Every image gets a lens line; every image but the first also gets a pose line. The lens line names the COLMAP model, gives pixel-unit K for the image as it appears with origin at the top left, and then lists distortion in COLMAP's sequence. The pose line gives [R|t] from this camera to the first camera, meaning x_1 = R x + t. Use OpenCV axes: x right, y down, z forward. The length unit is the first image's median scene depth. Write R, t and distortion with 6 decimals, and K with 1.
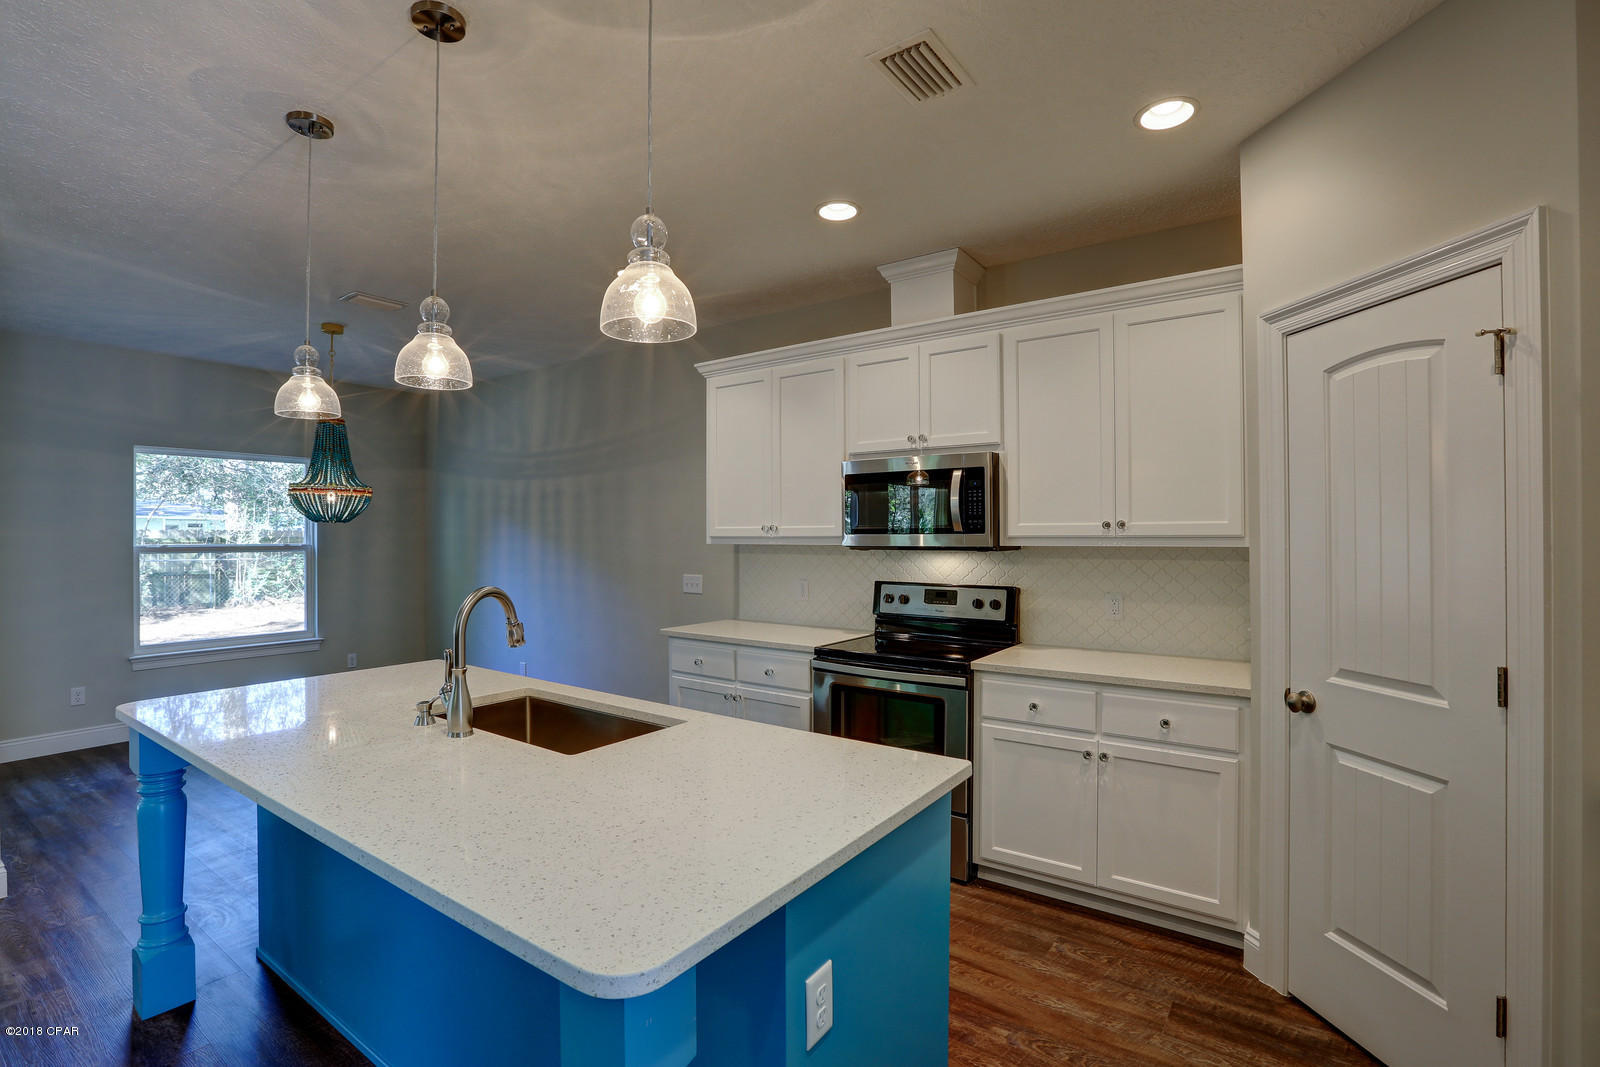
lens RADIAL K [[739.8, 0, 802.5], [0, 739.8, 530.0], [0, 0, 1]] dist [-0.024074, 0.003813]
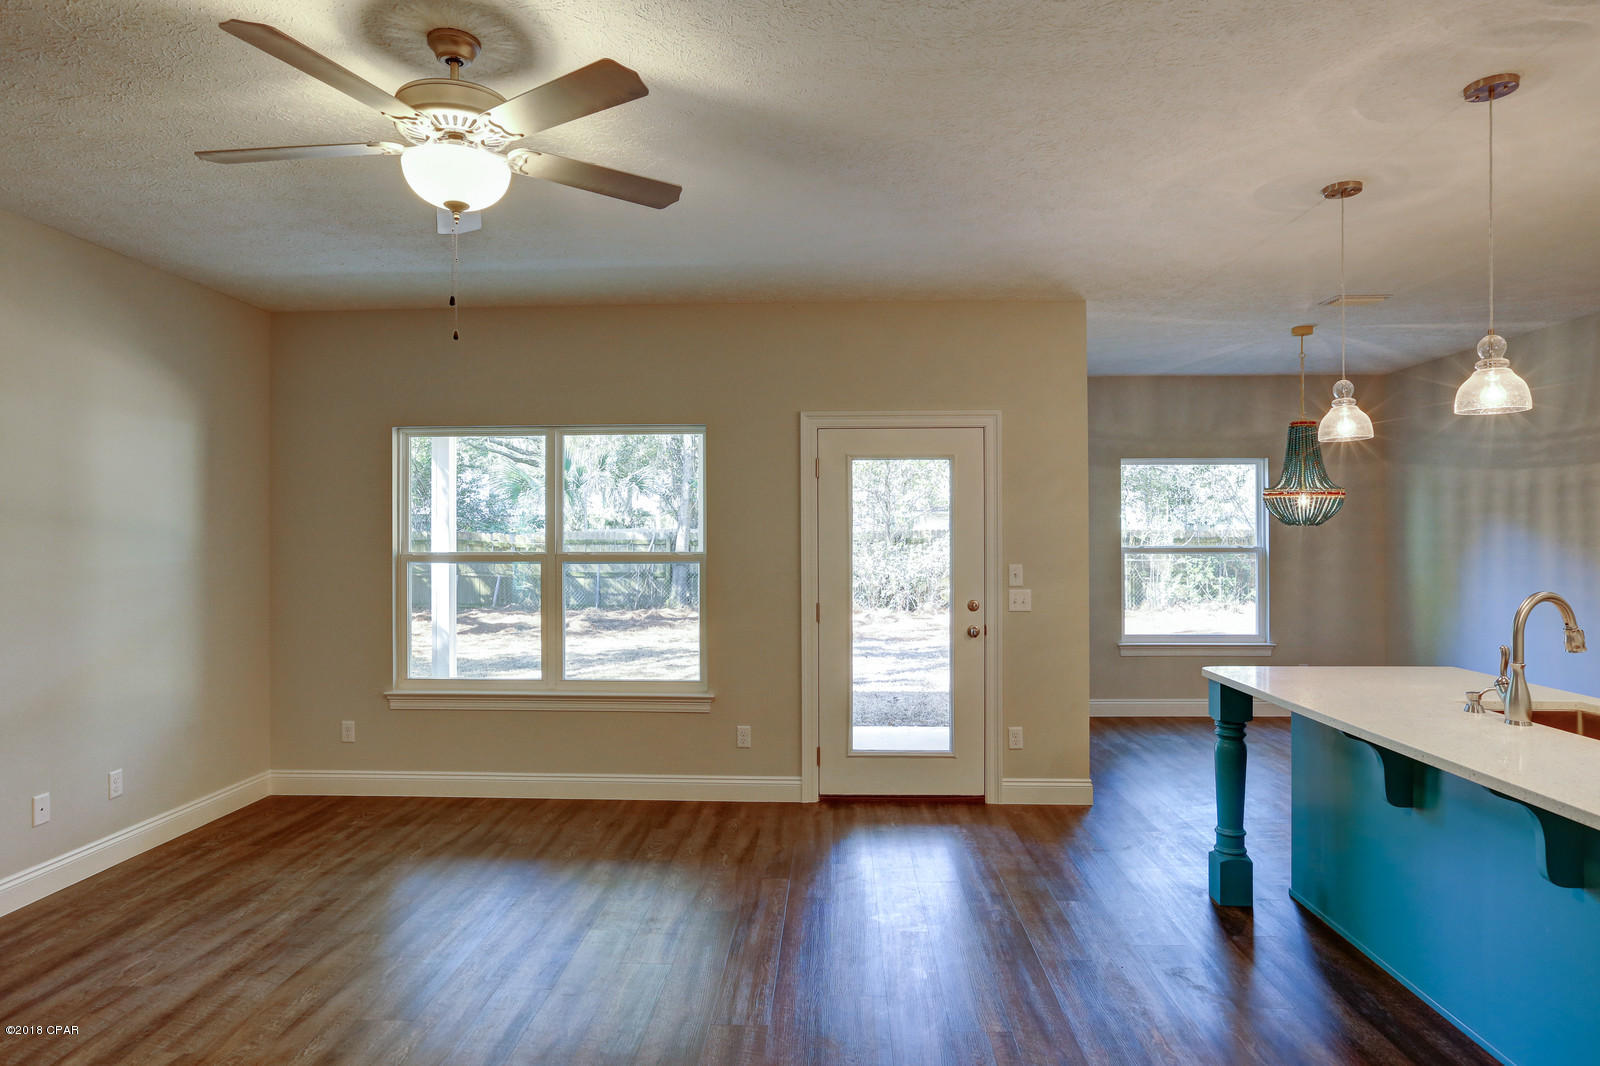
lens RADIAL K [[938.0, 0, 795.2], [0, 938.0, 533.8], [0, 0, 1]] dist [-0.001230, 0.005168]
pose [[0.543229, -0.002030, -0.839582, 0.053606], [0.007813, 0.999966, 0.002638, -0.008161], [0.839548, -0.007993, 0.543226, -0.277747]]
